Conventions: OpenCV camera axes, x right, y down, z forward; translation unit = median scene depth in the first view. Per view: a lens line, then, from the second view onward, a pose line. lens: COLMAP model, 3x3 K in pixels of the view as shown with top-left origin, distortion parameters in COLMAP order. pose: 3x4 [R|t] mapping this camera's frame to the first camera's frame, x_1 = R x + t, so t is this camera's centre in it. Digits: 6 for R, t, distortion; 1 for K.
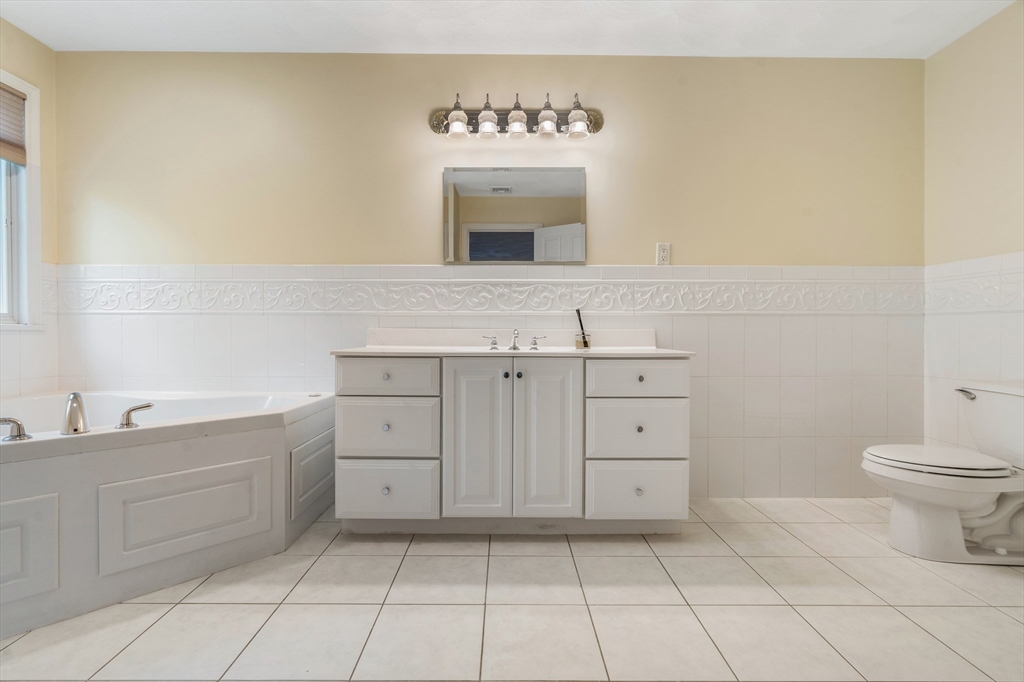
lens RADIAL K [[459.0, 0, 504.5], [0, 459.0, 340.0], [0, 0, 1]] dist [-0.003888, 0.000383]
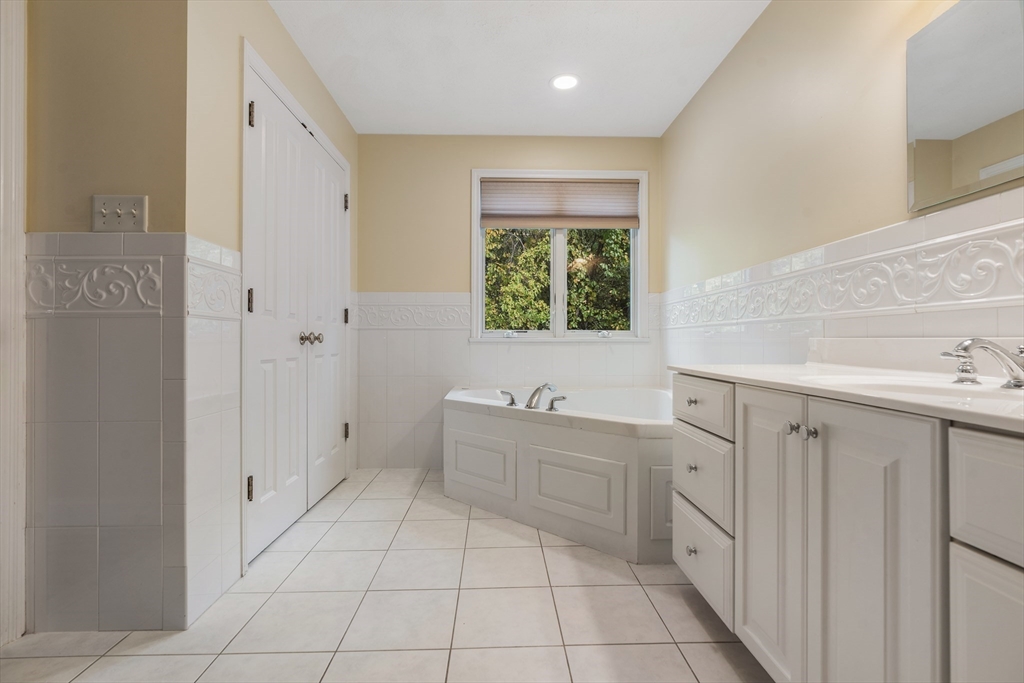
lens RADIAL K [[459.0, 0, 504.5], [0, 459.0, 340.5], [0, 0, 1]] dist [-0.003888, 0.000383]
pose [[0.052590, -0.003939, -0.998608, 0.493915], [-0.015072, 0.999875, -0.004738, -0.015079], [0.998502, 0.015300, 0.052524, 0.644655]]
